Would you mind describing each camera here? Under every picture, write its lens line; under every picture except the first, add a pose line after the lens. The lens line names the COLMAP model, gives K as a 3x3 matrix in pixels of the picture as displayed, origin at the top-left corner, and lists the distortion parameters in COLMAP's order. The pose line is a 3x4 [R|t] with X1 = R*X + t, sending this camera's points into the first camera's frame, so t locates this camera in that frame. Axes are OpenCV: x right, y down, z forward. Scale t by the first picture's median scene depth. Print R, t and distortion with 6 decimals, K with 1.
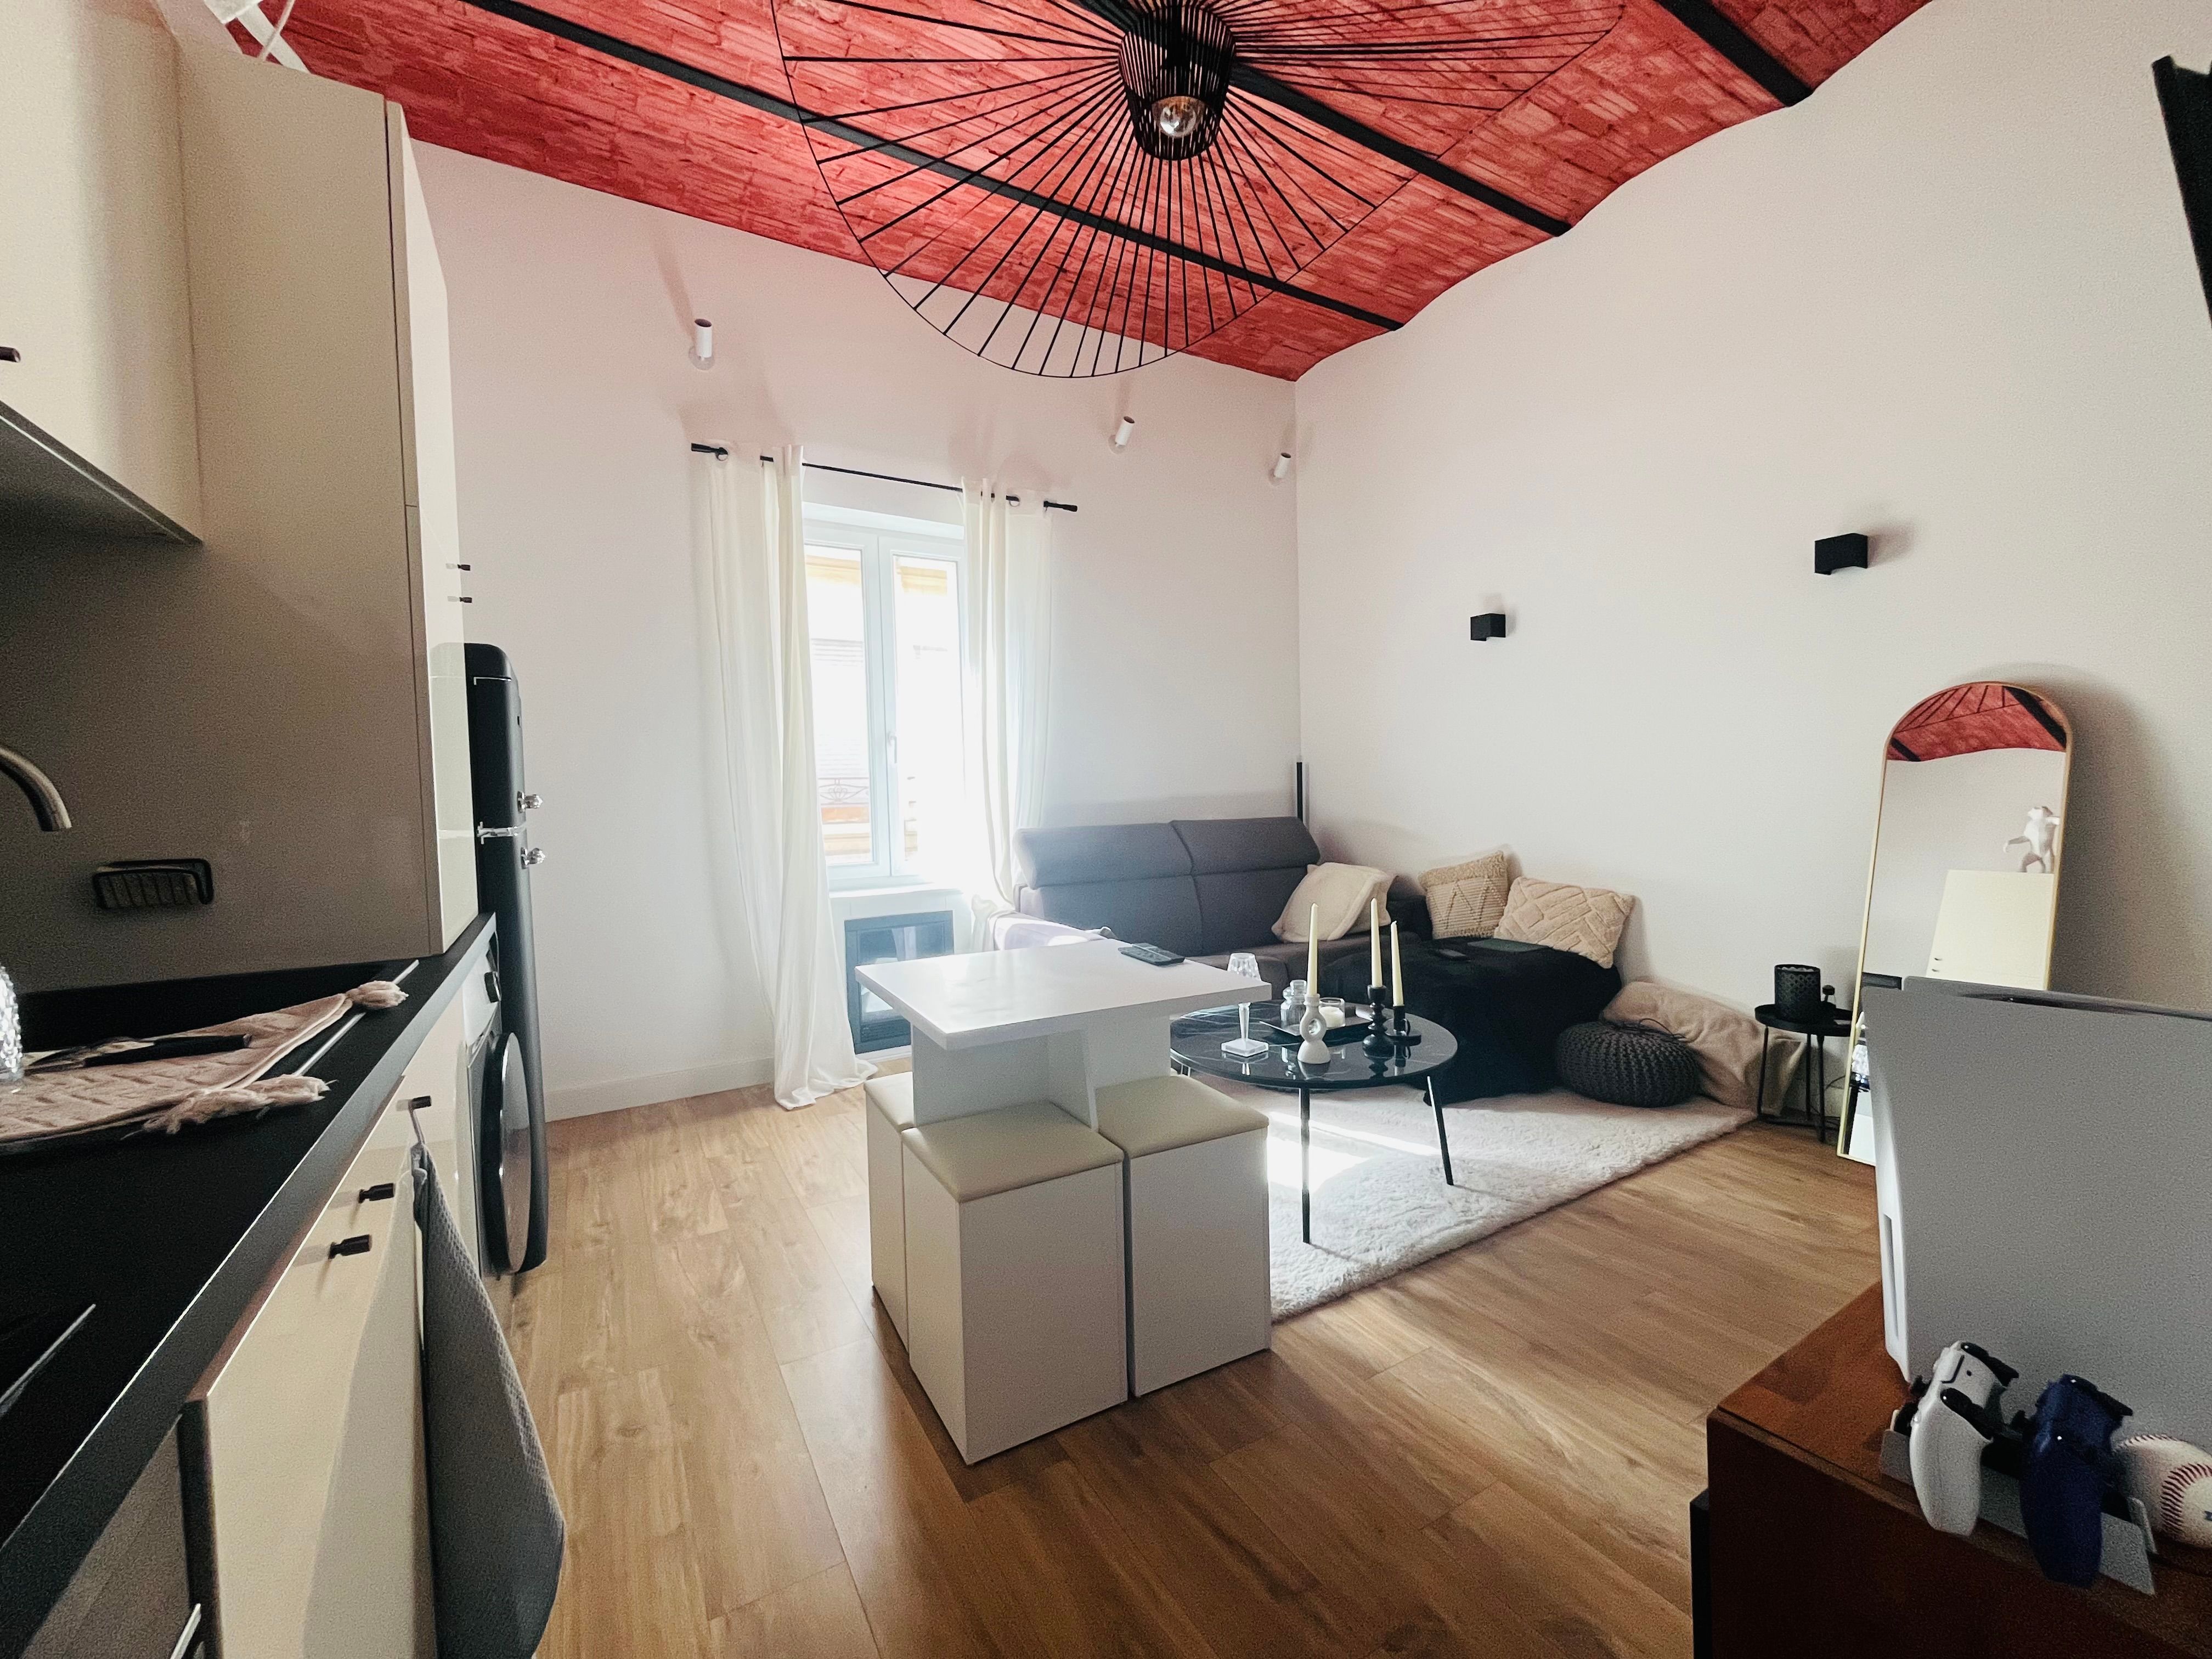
lens RADIAL K [[896.3, 0, 1099.7], [0, 896.3, 824.9], [0, 0, 1]] dist [-0.003124, 0.000029]
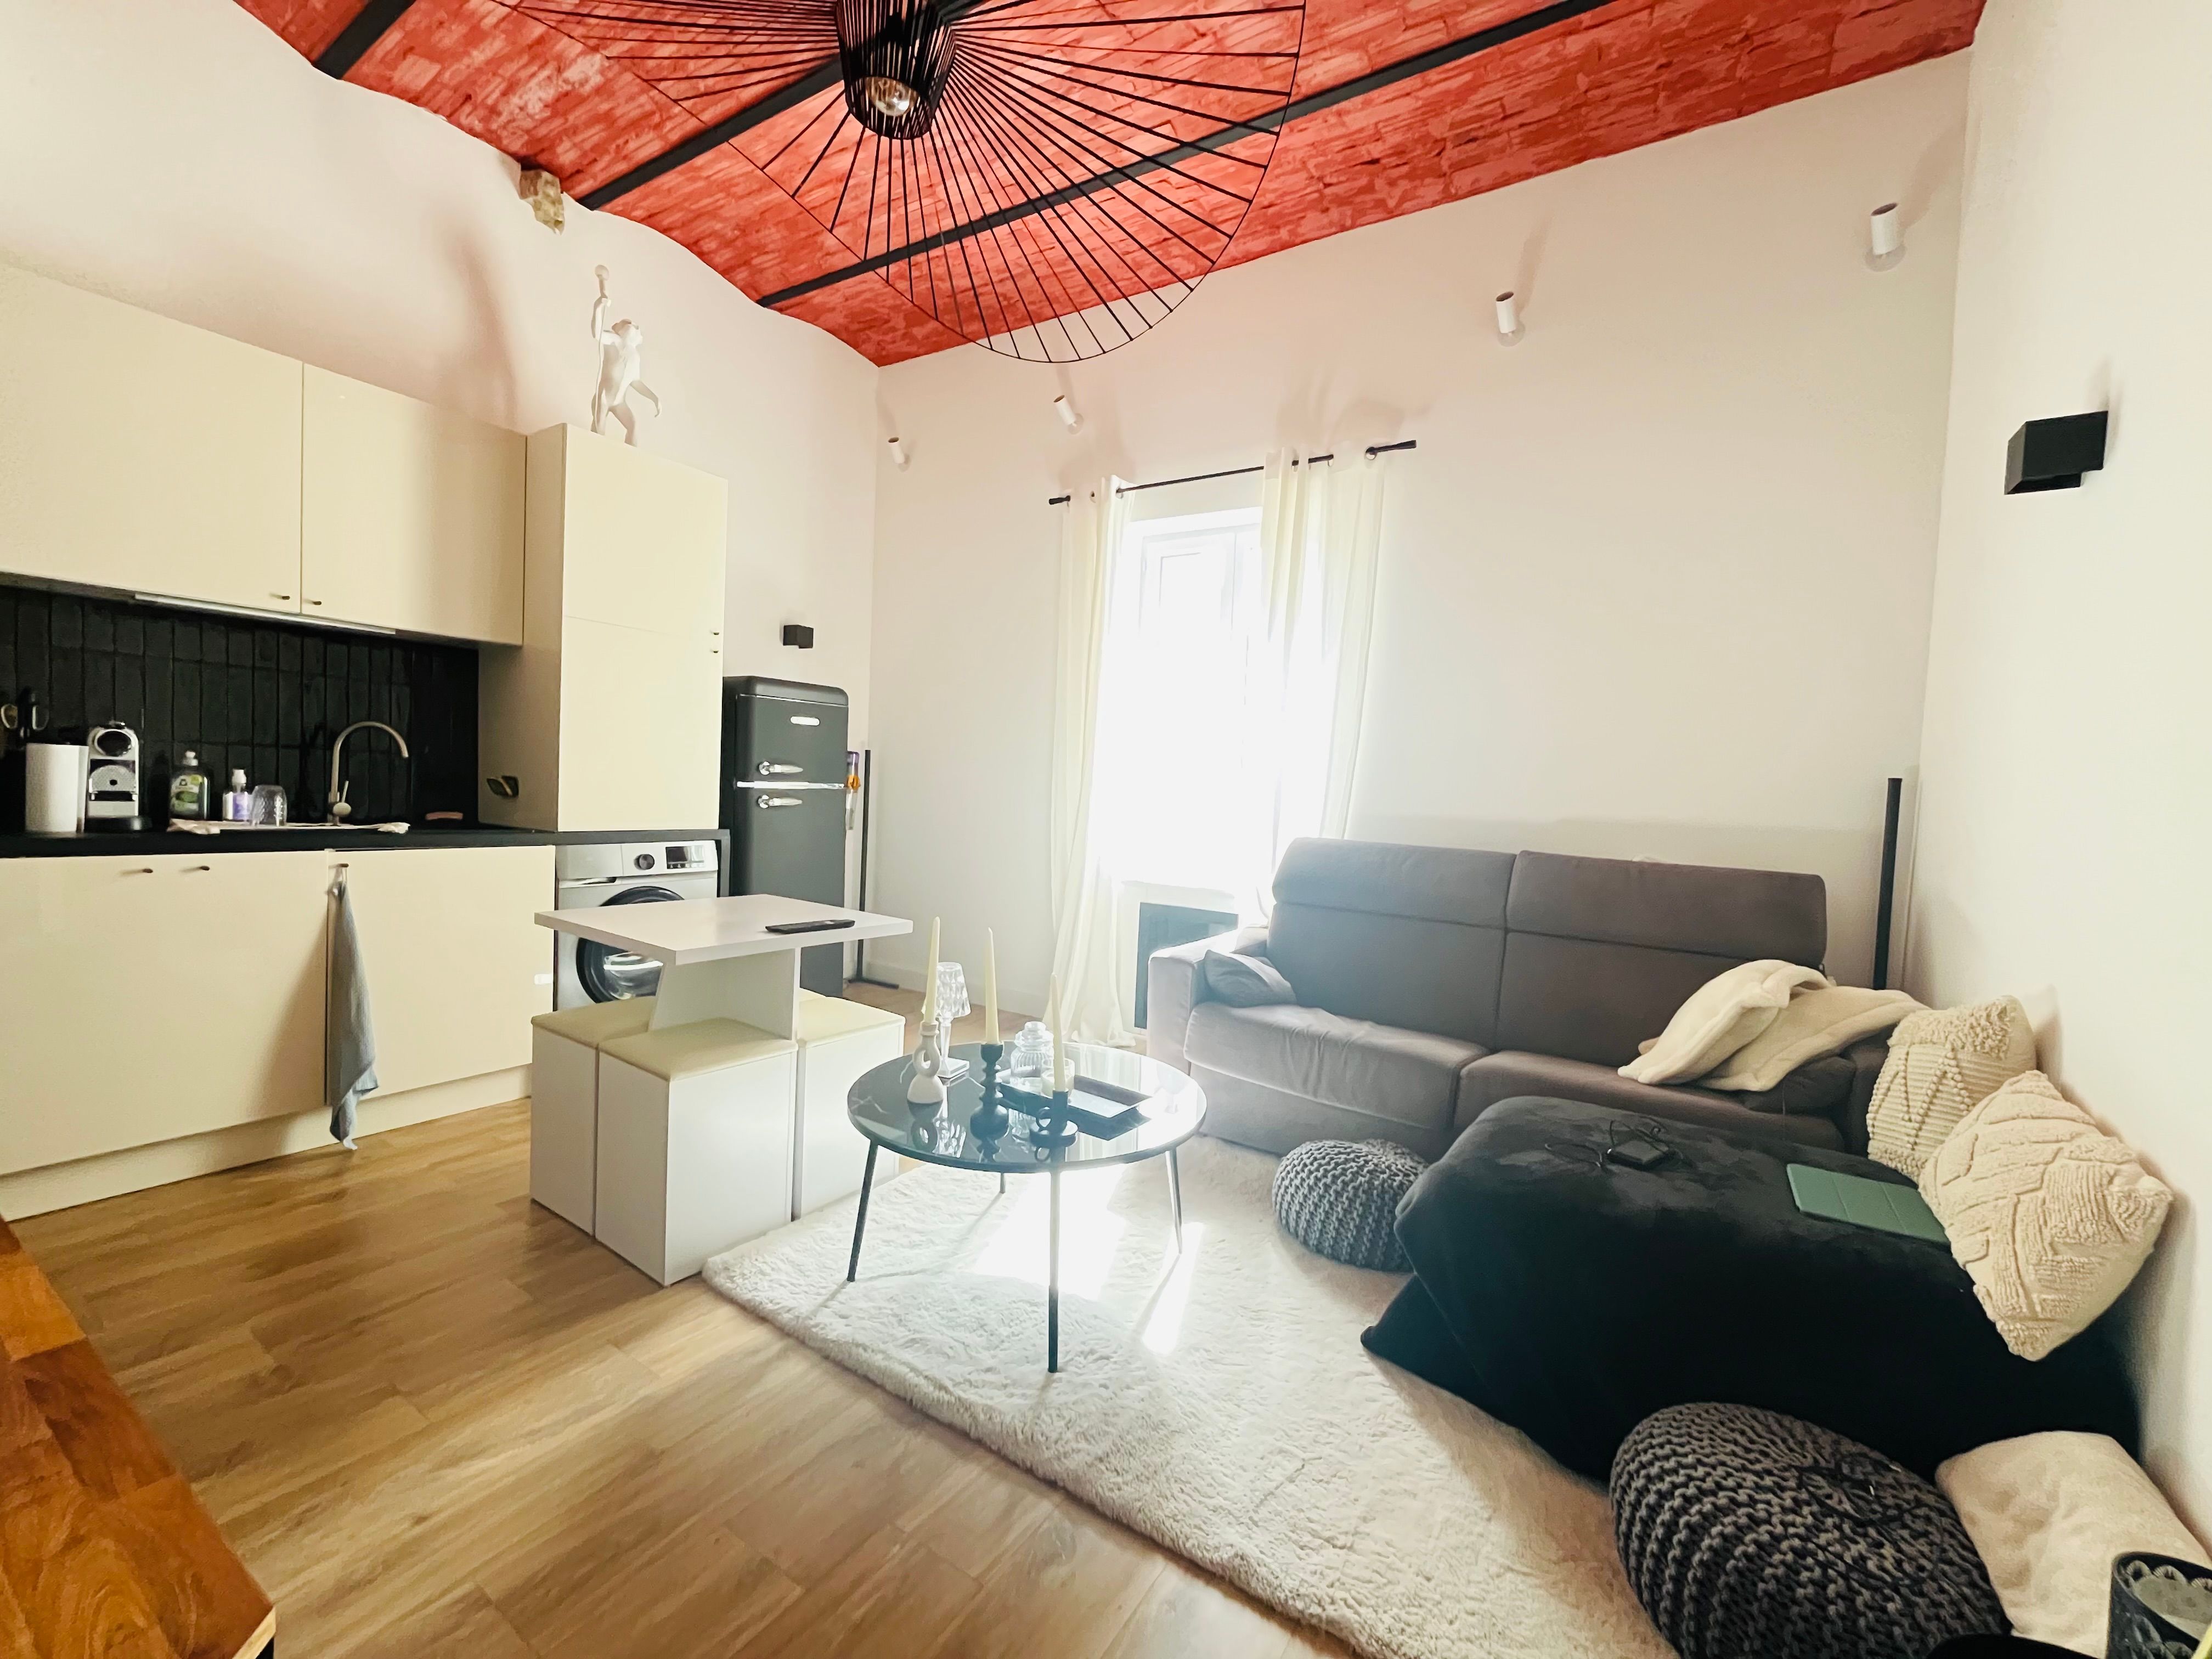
lens RADIAL K [[896.3, 0, 1098.7], [0, 896.3, 830.5], [0, 0, 1]] dist [-0.003124, 0.000029]
pose [[0.449635, 0.089184, -0.888749, 0.803841], [-0.093027, 0.994267, 0.052709, -0.039889], [0.888355, 0.058978, 0.455354, 0.568917]]
